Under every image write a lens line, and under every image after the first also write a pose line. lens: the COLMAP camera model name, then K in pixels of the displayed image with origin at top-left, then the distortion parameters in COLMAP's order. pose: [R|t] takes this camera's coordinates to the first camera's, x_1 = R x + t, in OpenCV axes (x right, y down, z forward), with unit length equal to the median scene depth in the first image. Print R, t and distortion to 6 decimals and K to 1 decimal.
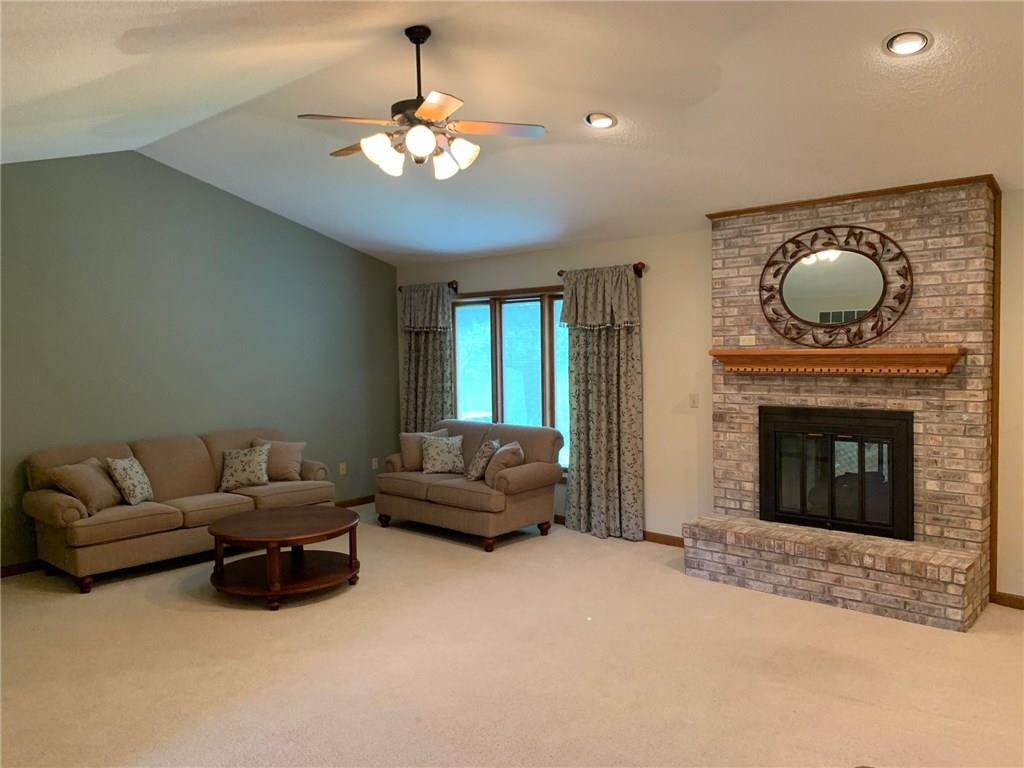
lens RADIAL K [[784.9, 0, 511.7], [0, 784.9, 379.0], [0, 0, 1]] dist [0.112075, 0.010629]
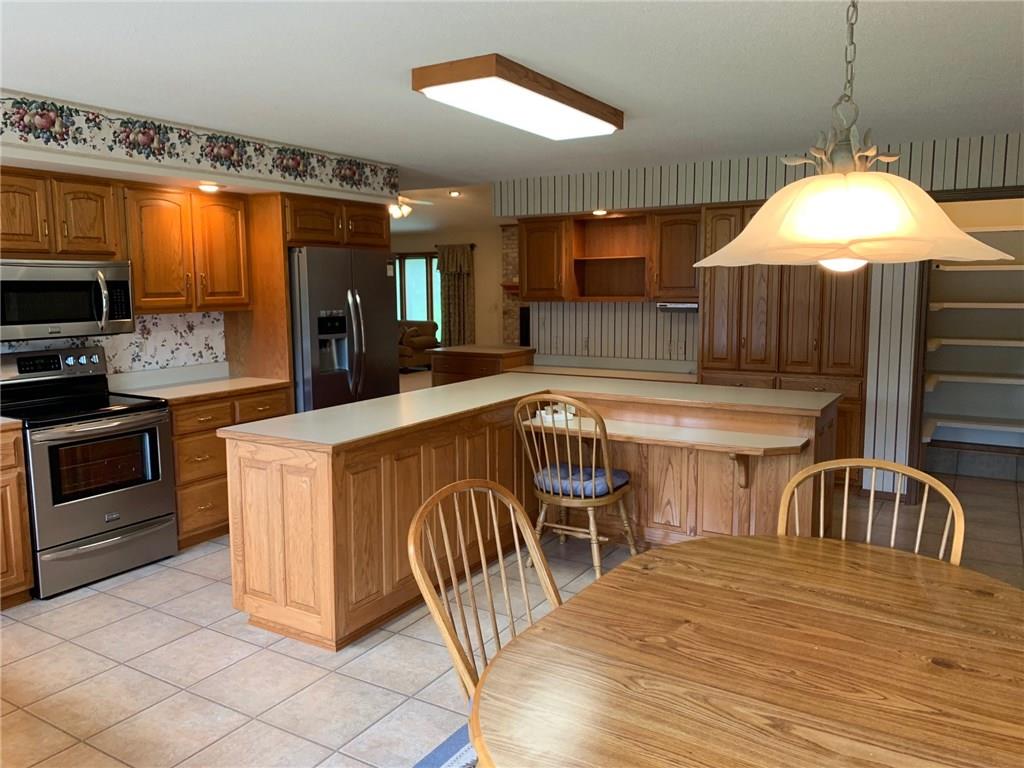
lens RADIAL K [[784.9, 0, 506.7], [0, 784.9, 382.5], [0, 0, 1]] dist [0.112075, 0.010629]
pose [[0.984450, -0.011760, 0.175274, -0.128912], [-0.002653, 0.996647, 0.081773, 0.056611], [-0.175648, -0.080966, 0.981118, -1.155124]]
